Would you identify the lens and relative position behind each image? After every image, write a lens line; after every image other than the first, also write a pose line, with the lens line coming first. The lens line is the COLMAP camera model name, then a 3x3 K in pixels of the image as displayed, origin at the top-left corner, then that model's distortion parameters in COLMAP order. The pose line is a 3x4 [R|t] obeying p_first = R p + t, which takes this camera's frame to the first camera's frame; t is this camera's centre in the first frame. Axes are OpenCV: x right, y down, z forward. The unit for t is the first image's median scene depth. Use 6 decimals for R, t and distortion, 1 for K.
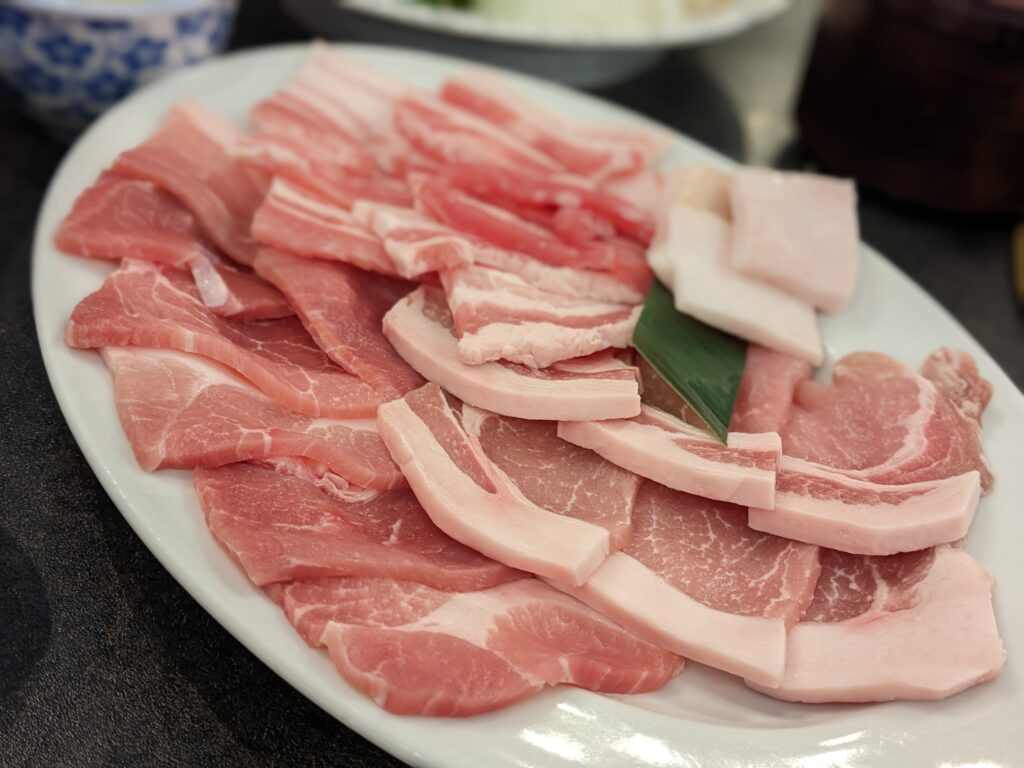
lens RADIAL K [[817.4, 0, 512.0], [0, 817.4, 384.0], [0, 0, 1]] dist [0.013874, -0.001298]
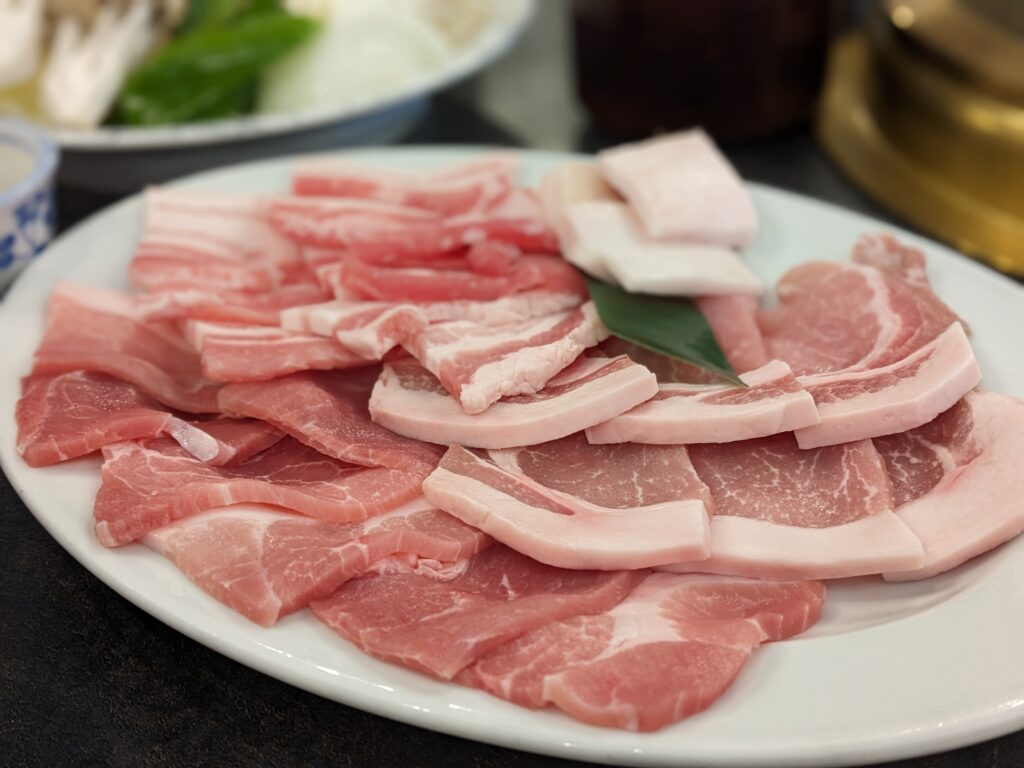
lens RADIAL K [[817.4, 0, 512.0], [0, 817.4, 384.0], [0, 0, 1]] dist [0.013874, -0.001298]
pose [[0.916016, -0.378307, 0.133408, -0.149253], [0.385292, 0.922302, -0.030138, -0.011637], [-0.111641, 0.079008, 0.990603, 0.001342]]
